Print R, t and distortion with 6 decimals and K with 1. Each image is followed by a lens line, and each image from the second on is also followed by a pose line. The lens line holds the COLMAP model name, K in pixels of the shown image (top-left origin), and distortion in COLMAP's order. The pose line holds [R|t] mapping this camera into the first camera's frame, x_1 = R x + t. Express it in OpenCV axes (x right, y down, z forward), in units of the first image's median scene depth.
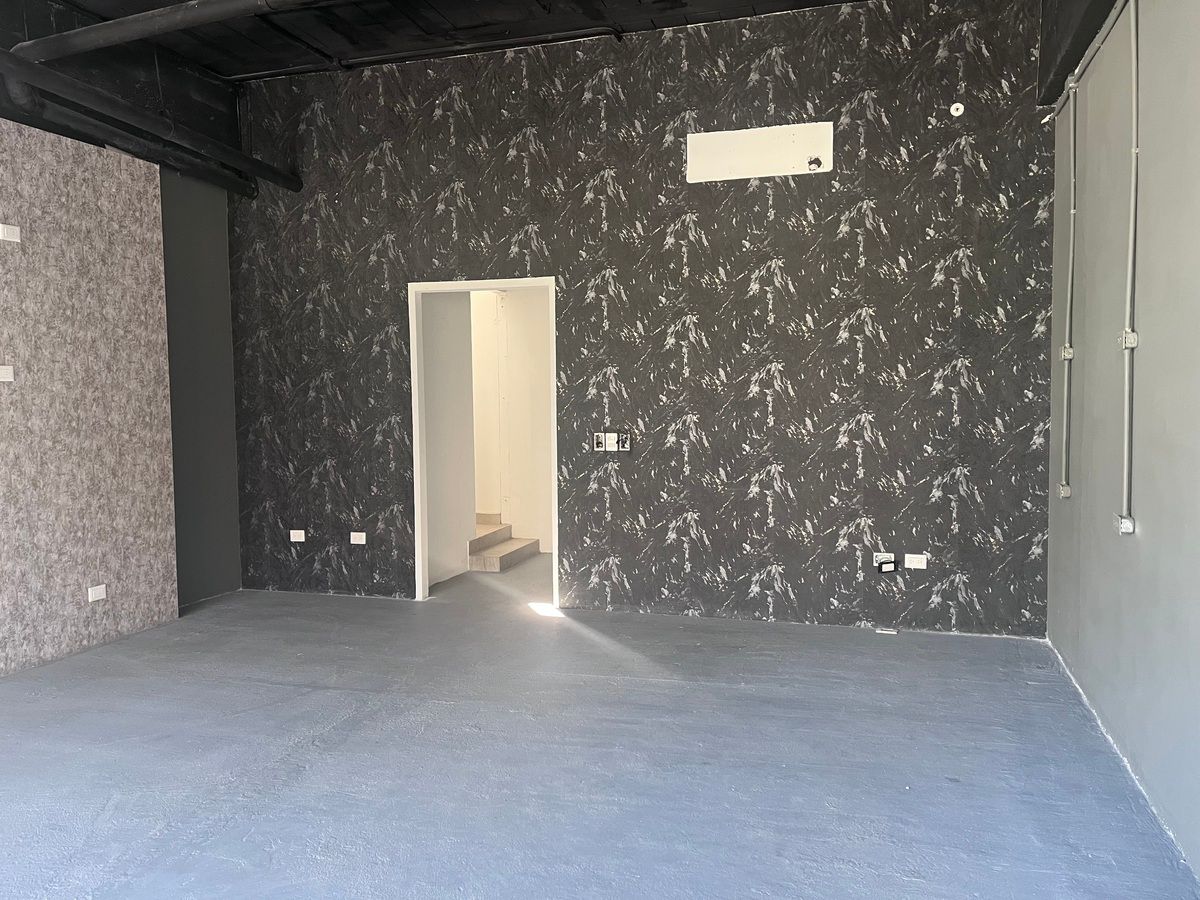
lens RADIAL K [[914.9, 0, 593.4], [0, 914.9, 455.5], [0, 0, 1]] dist [0.077973, -0.100124]
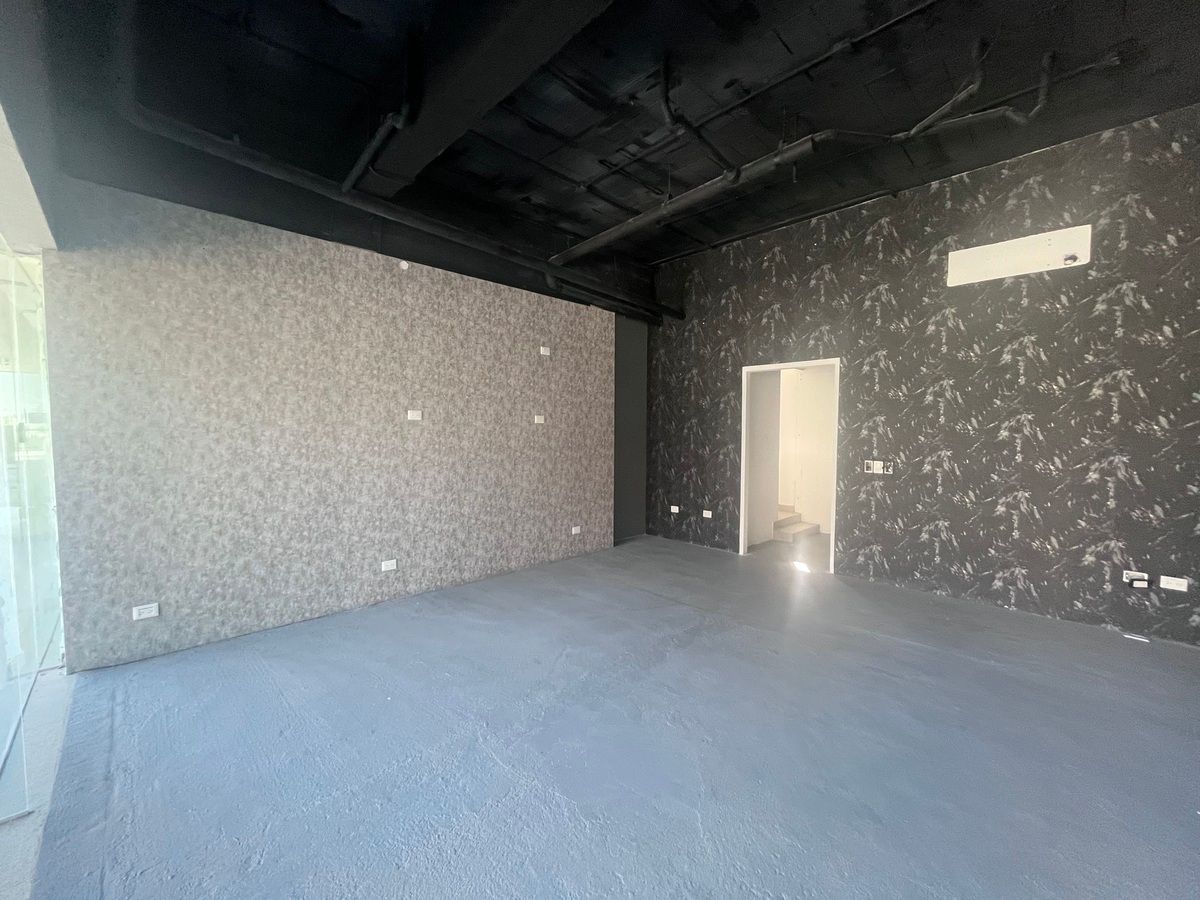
lens RADIAL K [[484.2, 0, 599.5], [0, 484.2, 447.6], [0, 0, 1]] dist [-0.003966, 0.000416]
pose [[0.884872, 0.033391, -0.464636, -0.017206], [-0.048192, 0.998638, -0.020013, -0.009680], [0.463334, 0.040101, 0.885276, 0.106588]]
